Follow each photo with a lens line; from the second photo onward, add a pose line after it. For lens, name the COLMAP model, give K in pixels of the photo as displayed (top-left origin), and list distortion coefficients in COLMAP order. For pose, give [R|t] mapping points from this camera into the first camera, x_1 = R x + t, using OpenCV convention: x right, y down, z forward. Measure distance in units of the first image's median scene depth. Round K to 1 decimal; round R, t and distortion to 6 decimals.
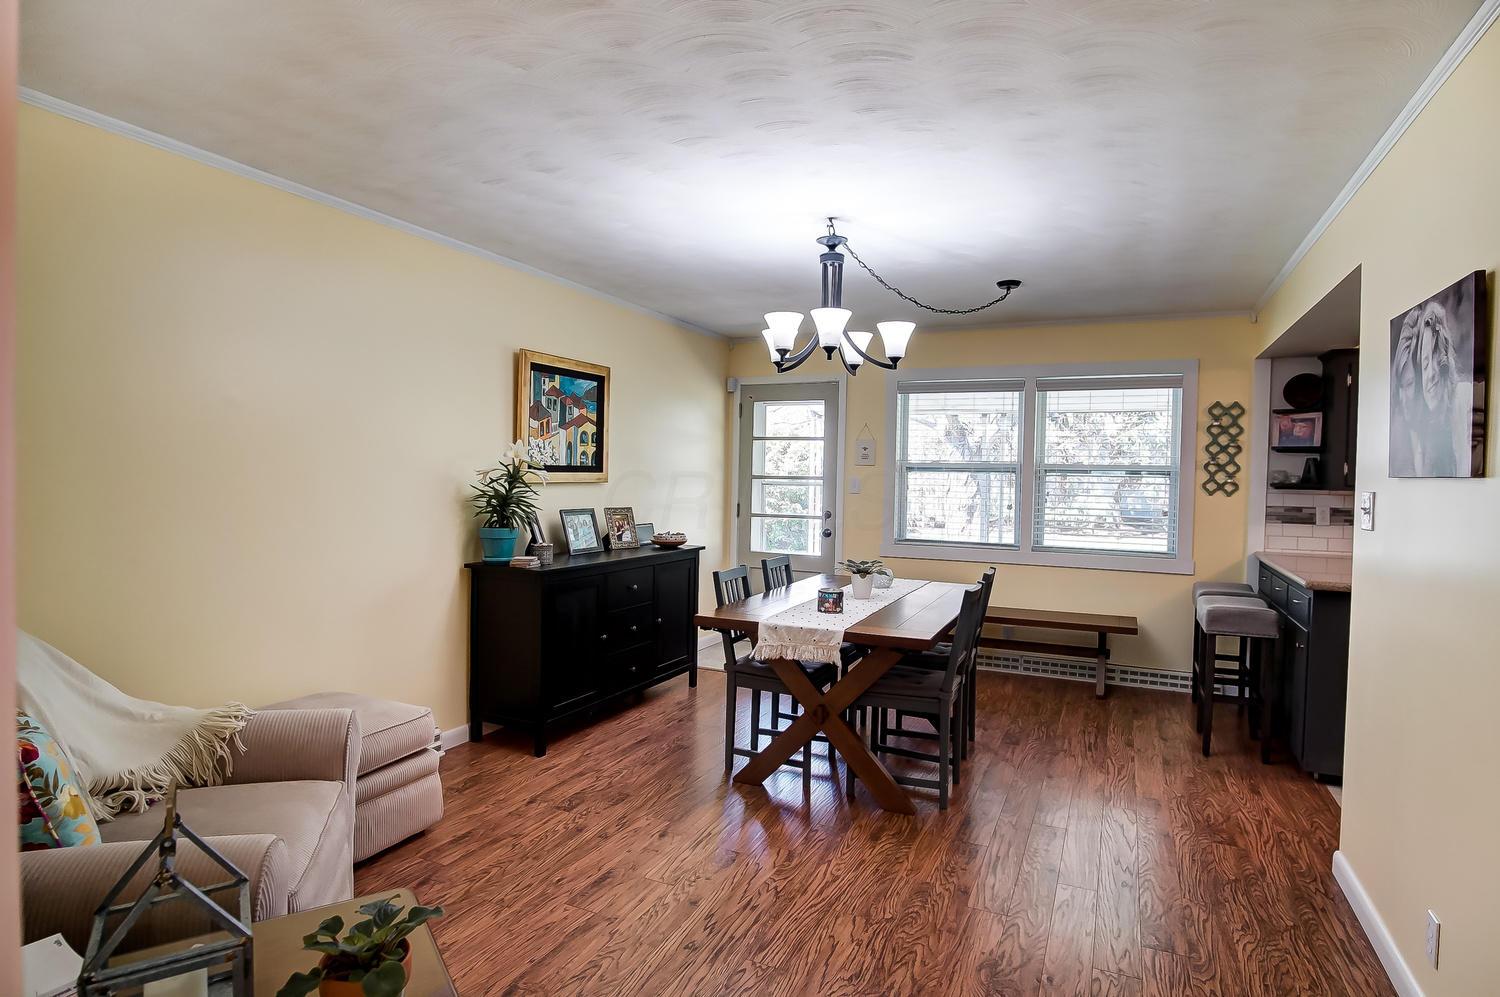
lens RADIAL K [[812.0, 0, 754.2], [0, 812.0, 492.8], [0, 0, 1]] dist [-0.005074, -0.000247]
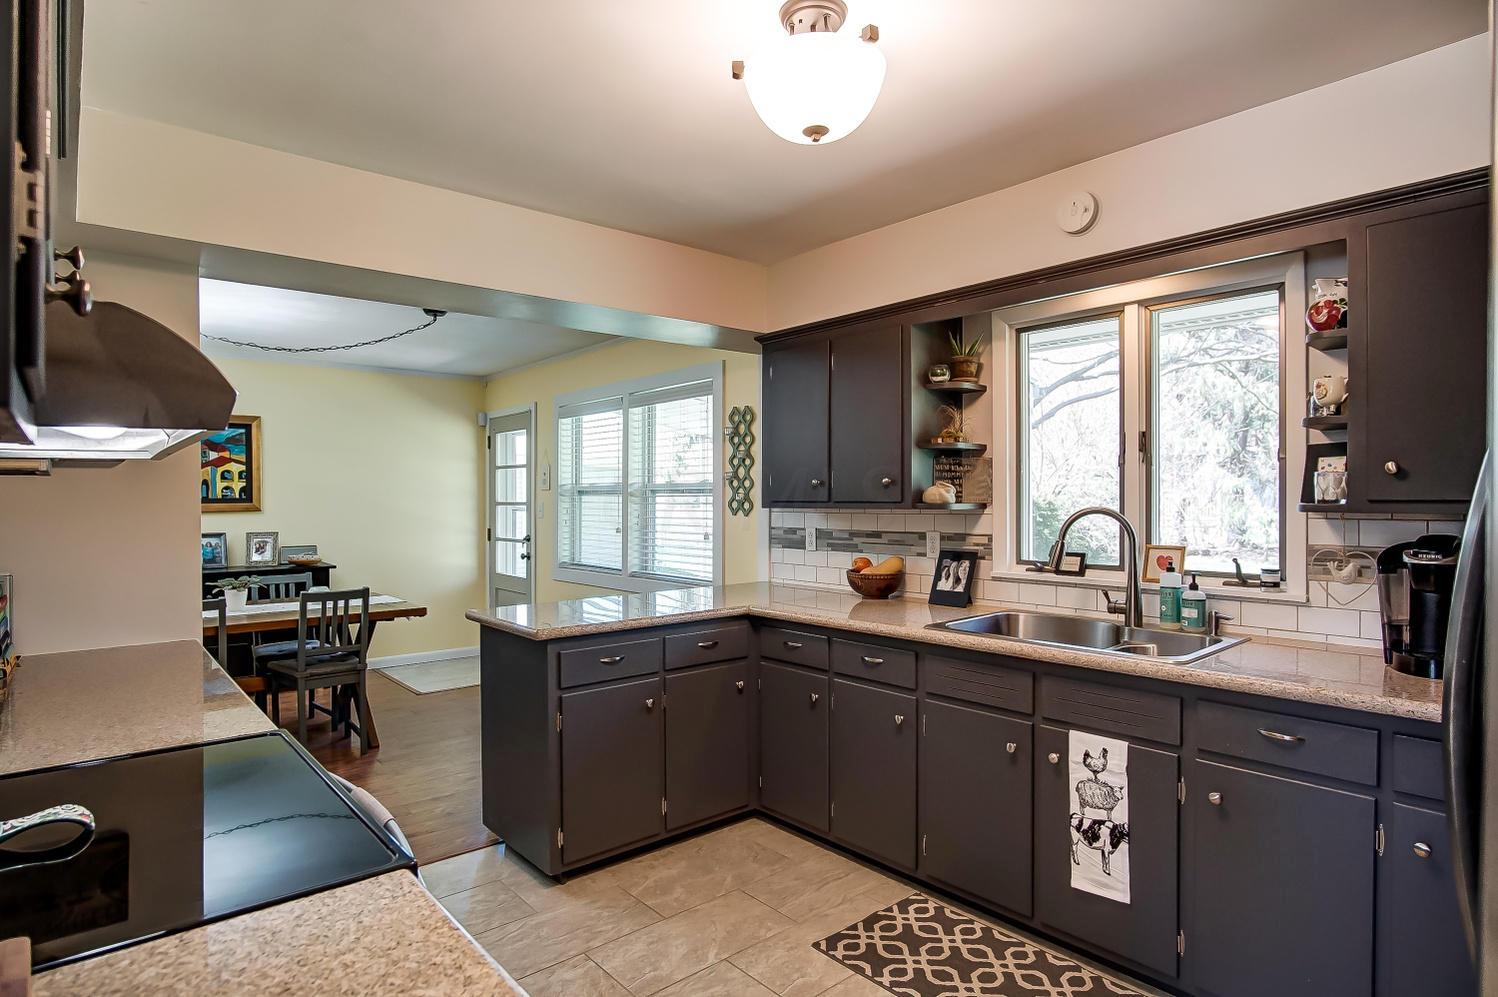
lens RADIAL K [[810.9, 0, 747.0], [0, 810.9, 501.0], [0, 0, 1]] dist [-0.005074, -0.000247]
pose [[0.898197, -0.021144, -0.439084, 0.965466], [0.011429, 0.999628, -0.024757, 0.009548], [0.439444, 0.017218, 0.898105, 0.230324]]
